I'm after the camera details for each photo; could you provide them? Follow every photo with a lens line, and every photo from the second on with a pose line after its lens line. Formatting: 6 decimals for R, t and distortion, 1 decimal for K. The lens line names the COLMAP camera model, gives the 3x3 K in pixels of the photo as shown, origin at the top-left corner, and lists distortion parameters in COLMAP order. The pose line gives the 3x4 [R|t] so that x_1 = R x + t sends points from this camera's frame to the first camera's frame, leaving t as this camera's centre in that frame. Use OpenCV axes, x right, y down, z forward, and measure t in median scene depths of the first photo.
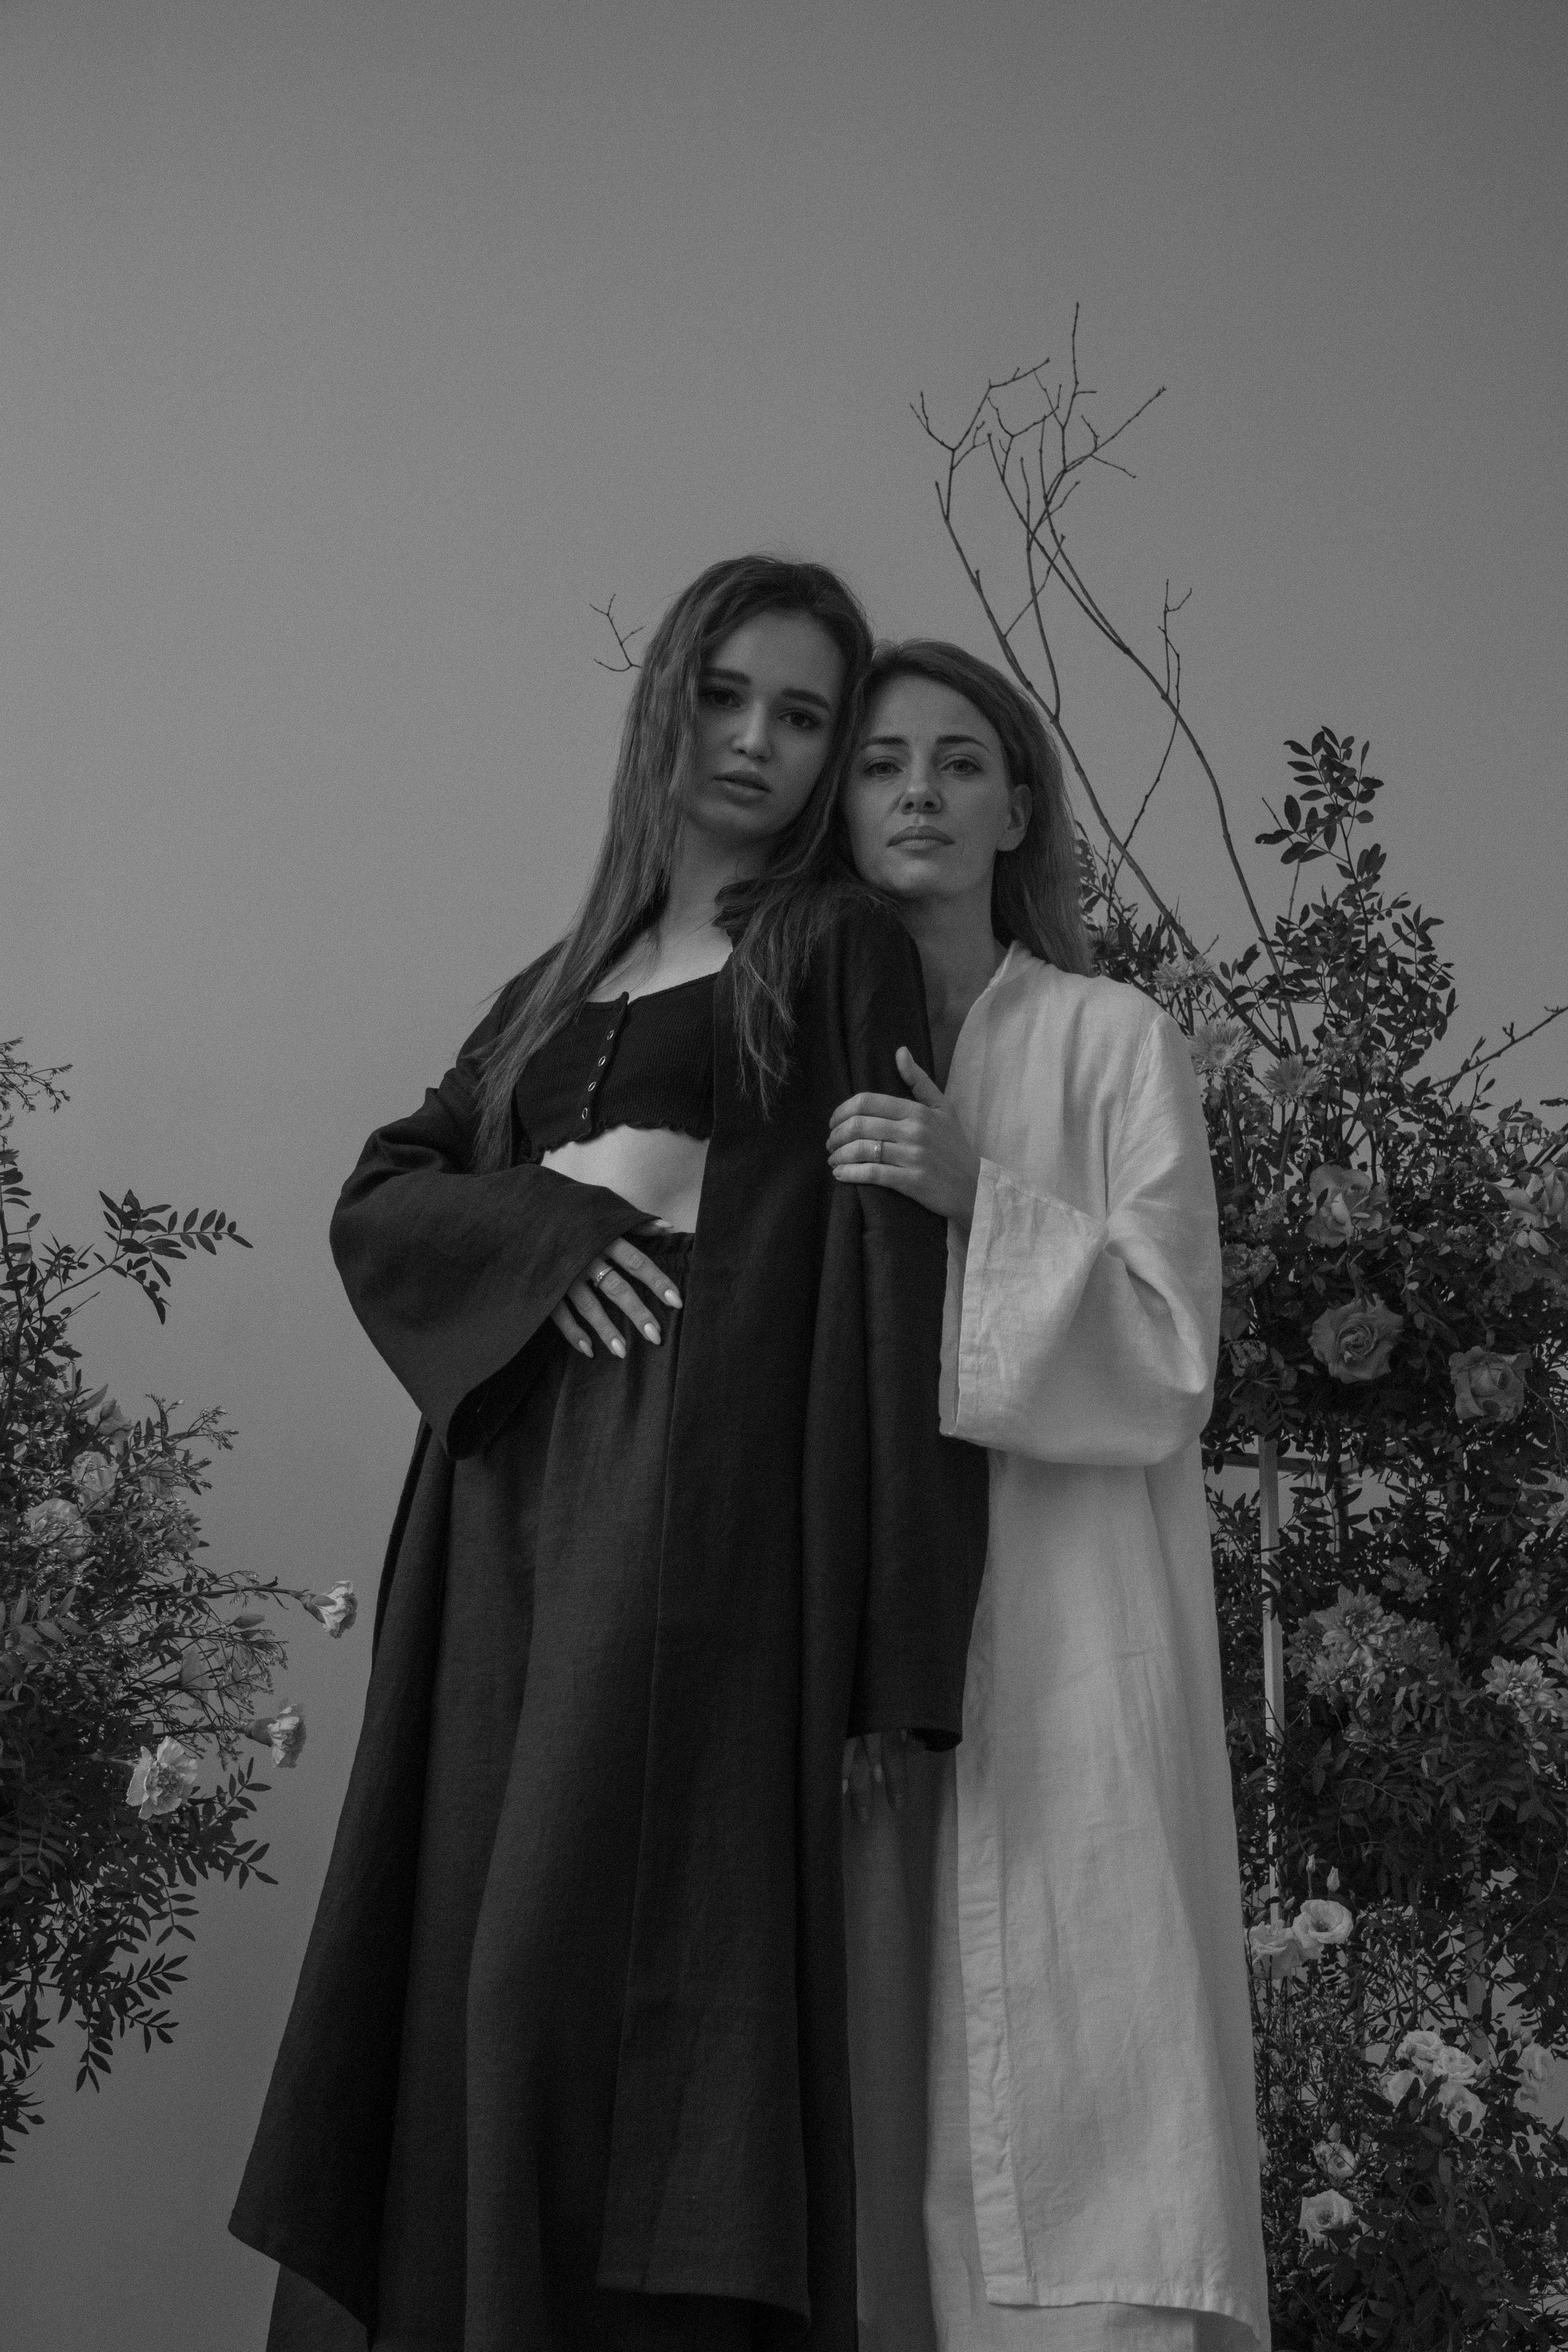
lens RADIAL K [[3290.2, 0, 820.3], [0, 3290.2, 1219.1], [0, 0, 1]] dist [0.051477, 0.040752]
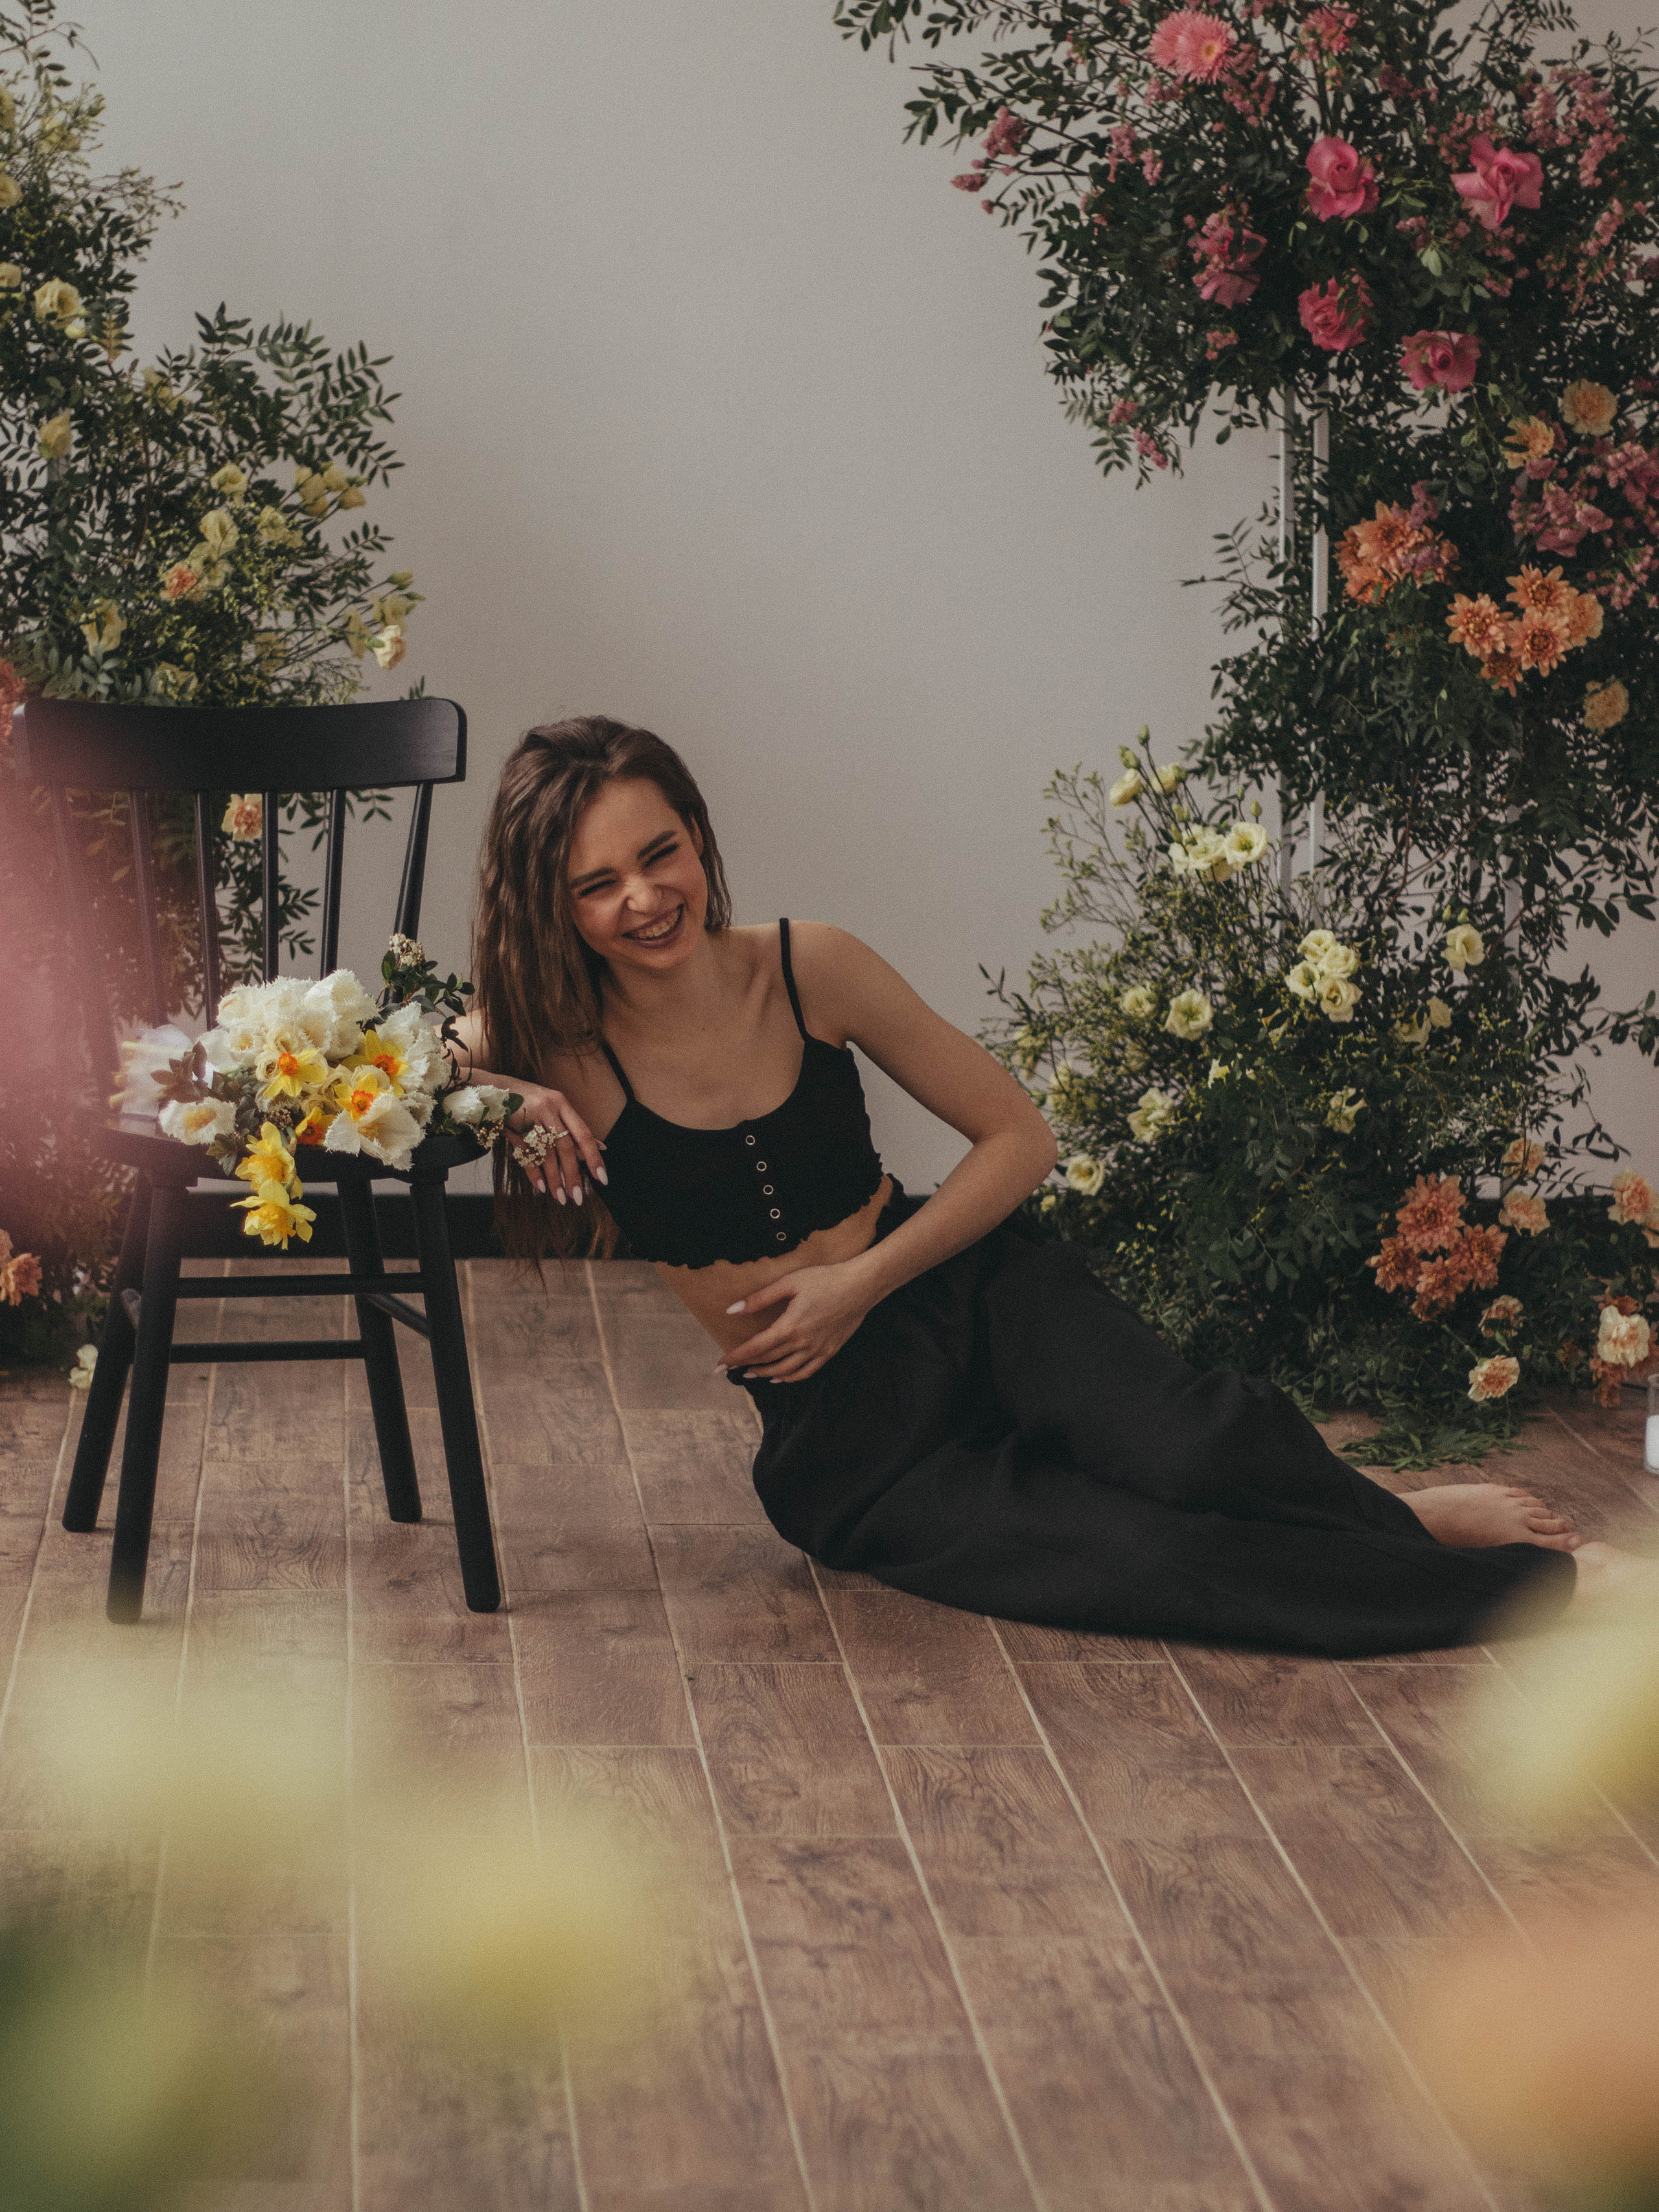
lens RADIAL K [[5871.3, 0, 829.5], [0, 5871.3, 1106.0], [0, 0, 1]] dist [-0.079827, -0.728632]
pose [[0.948568, 0.033790, -0.314764, 0.659388], [0.098951, 0.912822, 0.396188, -0.539982], [0.300710, -0.406958, 0.862531, -0.891416]]
